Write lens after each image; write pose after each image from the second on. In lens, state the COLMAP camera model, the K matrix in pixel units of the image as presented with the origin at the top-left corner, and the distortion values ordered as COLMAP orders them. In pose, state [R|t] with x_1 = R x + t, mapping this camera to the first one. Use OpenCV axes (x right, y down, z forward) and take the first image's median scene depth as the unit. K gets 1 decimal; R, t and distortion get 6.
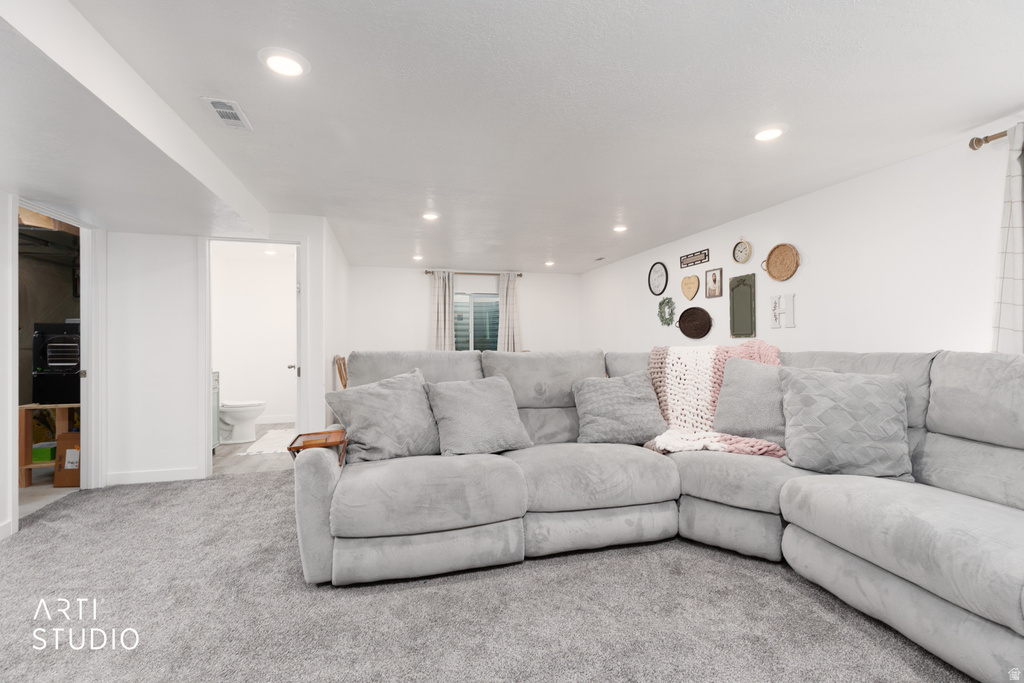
lens RADIAL K [[463.4, 0, 512.7], [0, 463.4, 340.3], [0, 0, 1]] dist [0.000494, -0.000288]
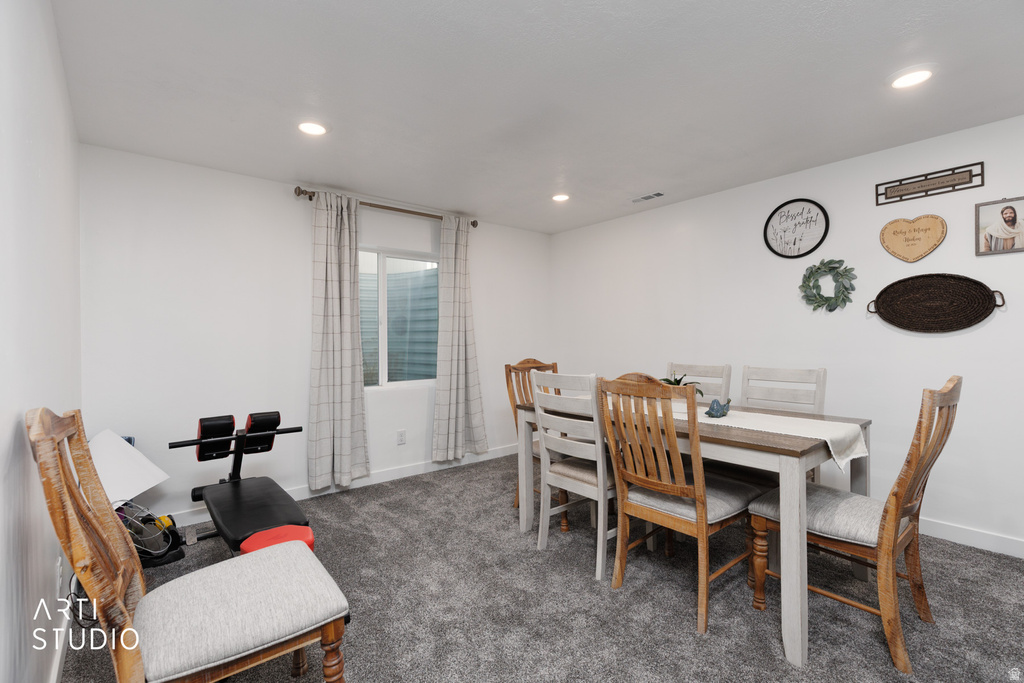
lens RADIAL K [[463.4, 0, 513.5], [0, 463.4, 340.3], [0, 0, 1]] dist [0.000494, -0.000288]
pose [[0.901236, -0.008827, 0.433240, -0.254913], [0.009797, 0.999952, -0.000005, 0.000896], [-0.433219, 0.004249, 0.901279, 0.658375]]
